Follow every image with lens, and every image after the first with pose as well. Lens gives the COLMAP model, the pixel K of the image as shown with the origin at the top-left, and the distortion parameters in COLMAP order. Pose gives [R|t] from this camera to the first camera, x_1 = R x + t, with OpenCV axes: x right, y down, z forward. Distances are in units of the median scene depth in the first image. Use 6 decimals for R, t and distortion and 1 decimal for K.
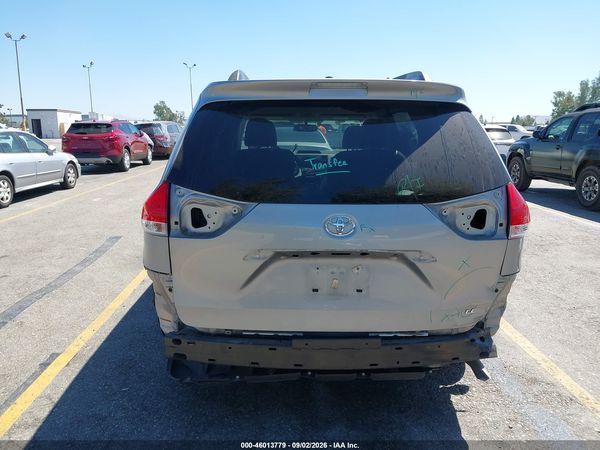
lens RADIAL K [[460.8, 0, 281.8], [0, 460.8, 230.2], [0, 0, 1]] dist [0.018413, -0.034469]
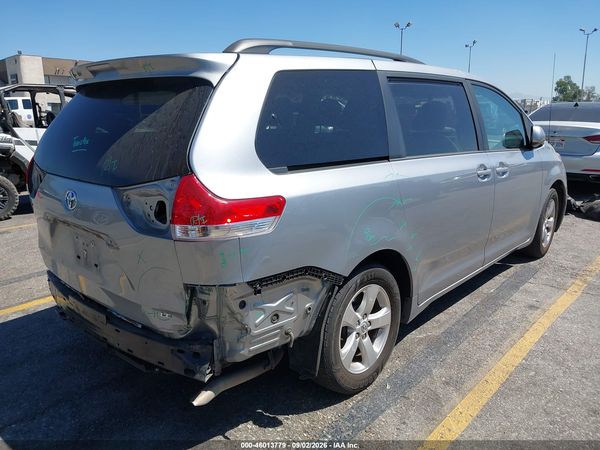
lens RADIAL K [[460.8, 0, 292.2], [0, 460.8, 230.7], [0, 0, 1]] dist [0.018413, -0.034469]
pose [[0.721358, 0.160093, -0.673805, 1.176375], [-0.132071, 0.986860, 0.093081, -0.101141], [0.679853, 0.021845, 0.733023, 0.522878]]
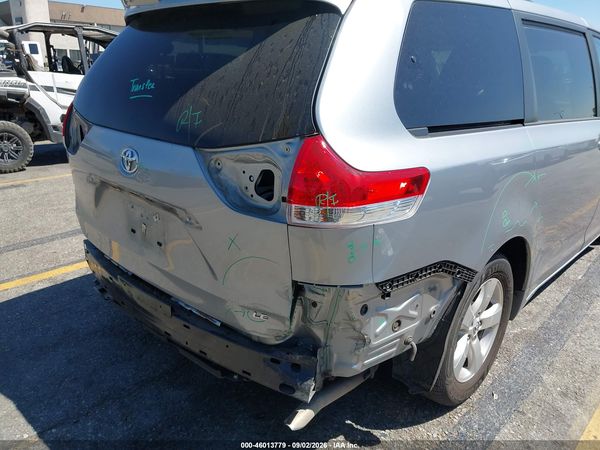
lens RADIAL K [[460.8, 0, 297.6], [0, 460.8, 224.2], [0, 0, 1]] dist [0.018413, -0.034469]
pose [[0.713781, 0.237383, -0.658913, 0.883424], [-0.169707, 0.971393, 0.166121, -0.083491], [0.679497, -0.006752, 0.733647, 0.546685]]
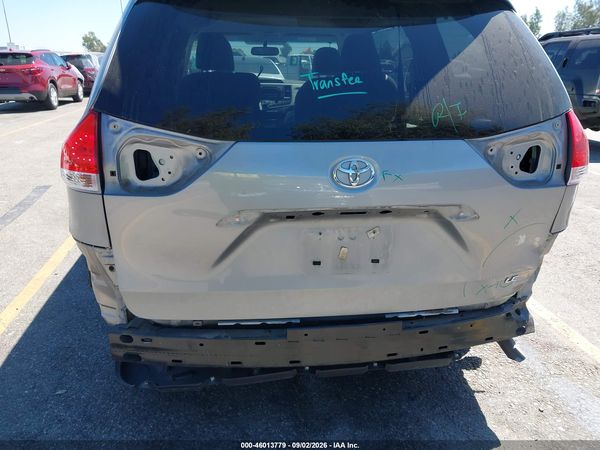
lens RADIAL K [[460.8, 0, 275.7], [0, 460.8, 240.6], [0, 0, 1]] dist [0.018413, -0.034469]
pose [[0.994501, -0.034831, 0.098770, -0.059973], [0.019781, 0.988572, 0.149444, -0.014053], [-0.102847, -0.146669, 0.983825, 0.286416]]
